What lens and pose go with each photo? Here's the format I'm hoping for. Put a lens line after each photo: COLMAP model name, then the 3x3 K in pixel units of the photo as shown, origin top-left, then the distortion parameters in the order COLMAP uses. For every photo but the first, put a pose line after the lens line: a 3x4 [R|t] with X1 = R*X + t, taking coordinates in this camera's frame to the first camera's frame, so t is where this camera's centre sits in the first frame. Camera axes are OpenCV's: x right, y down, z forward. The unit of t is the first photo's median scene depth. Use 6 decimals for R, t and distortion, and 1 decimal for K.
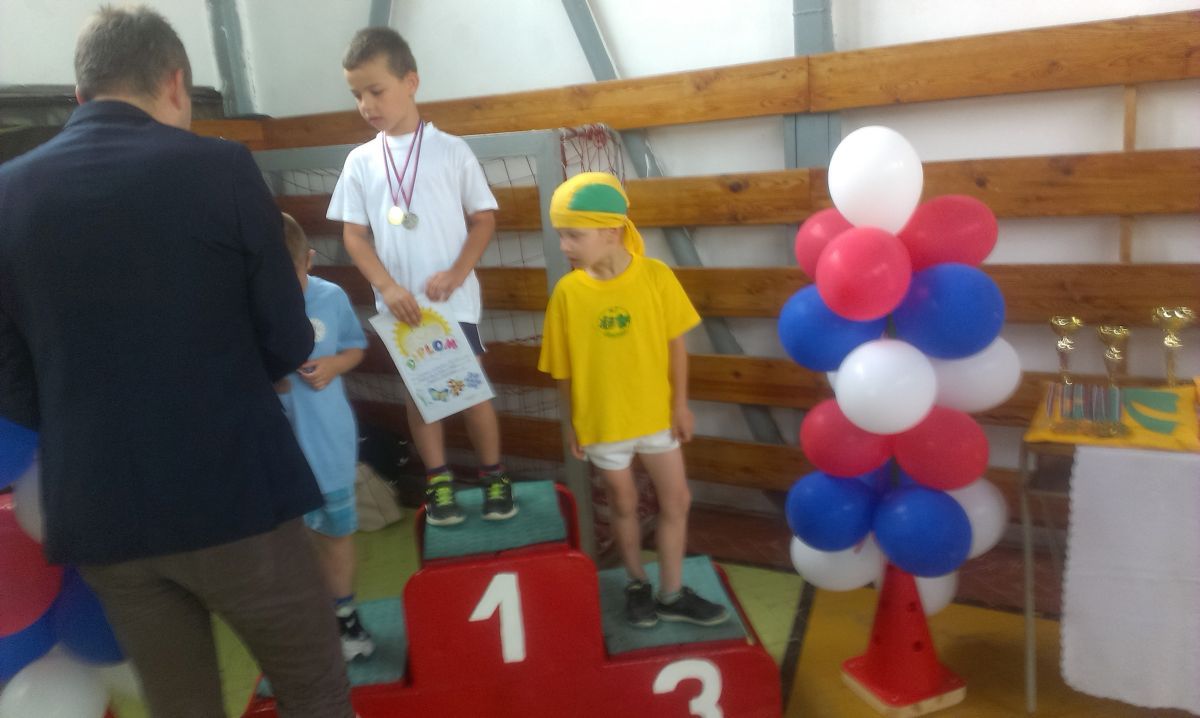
lens RADIAL K [[962.3, 0, 591.0], [0, 962.3, 353.6], [0, 0, 1]] dist [0.131525, -0.223198]
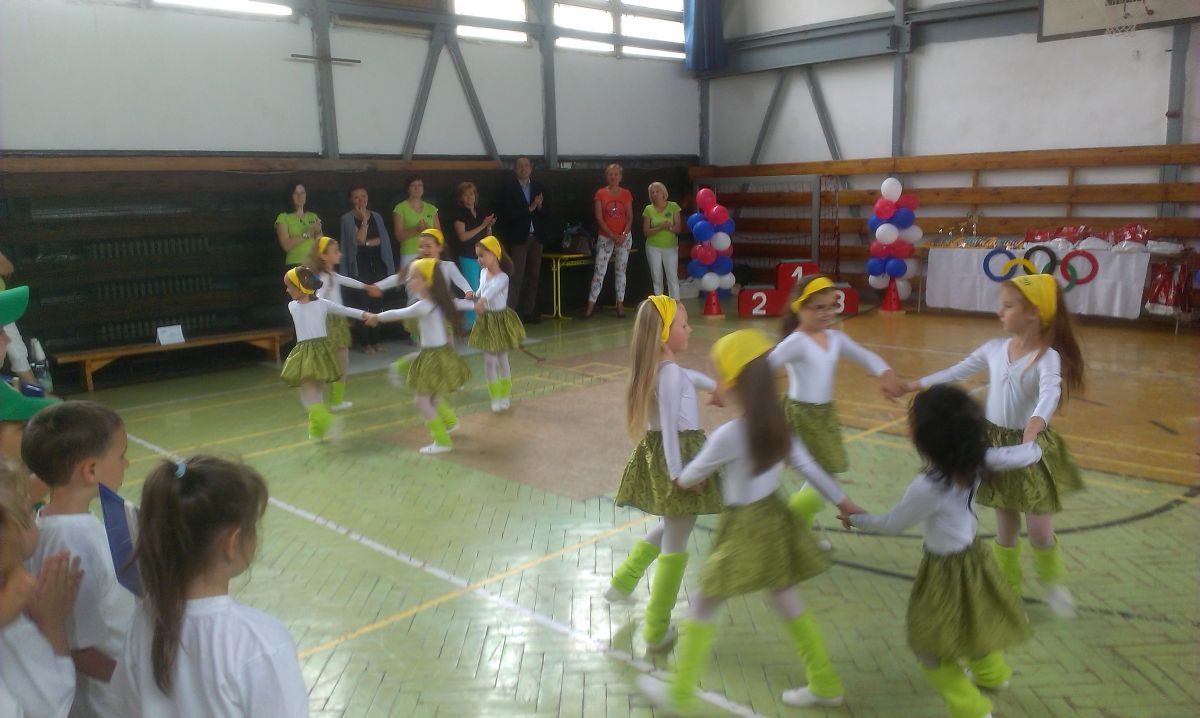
lens RADIAL K [[958.4, 0, 600.0], [0, 958.4, 359.0], [0, 0, 1]] dist [0.150504, -0.245770]
pose [[0.969957, 0.092572, -0.224977, 0.049083], [-0.098359, 0.995044, -0.014627, 0.592372], [0.222508, 0.036316, 0.974254, -2.707532]]
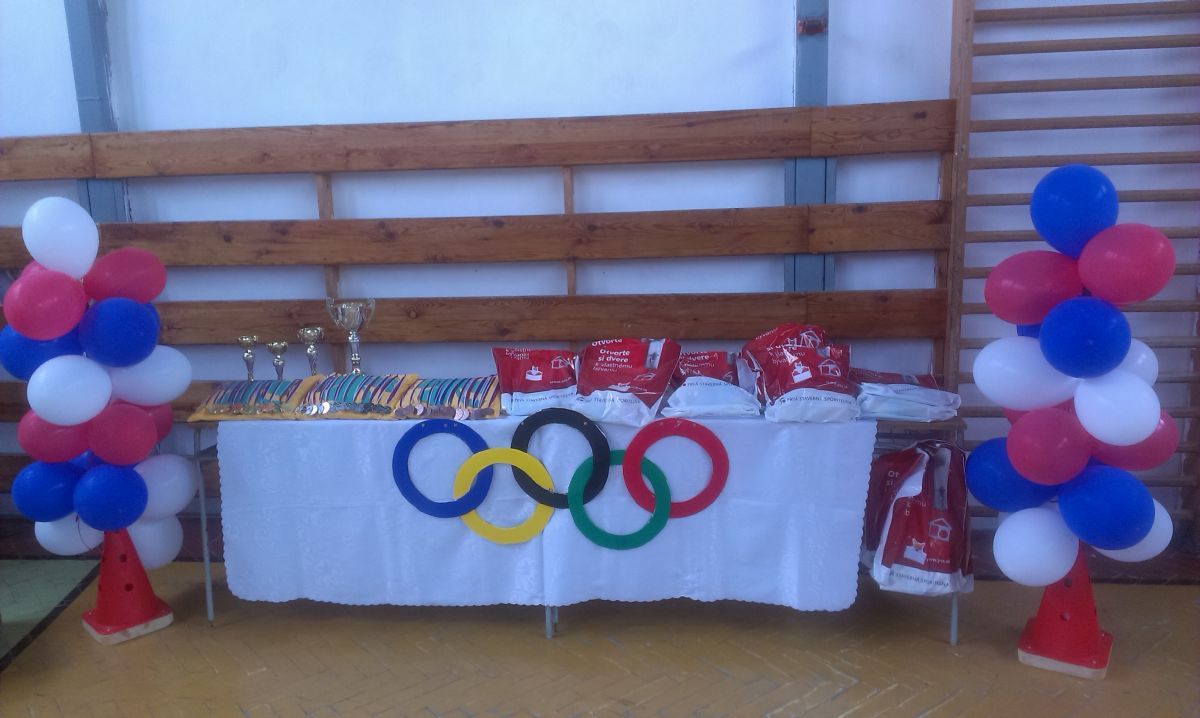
lens RADIAL K [[962.3, 0, 591.0], [0, 962.3, 353.6], [0, 0, 1]] dist [0.131525, -0.223198]
pose [[0.913975, -0.029446, 0.404701, 0.297729], [0.049478, 0.998009, -0.039127, 0.052637], [-0.402743, 0.055785, 0.913611, -0.375257]]
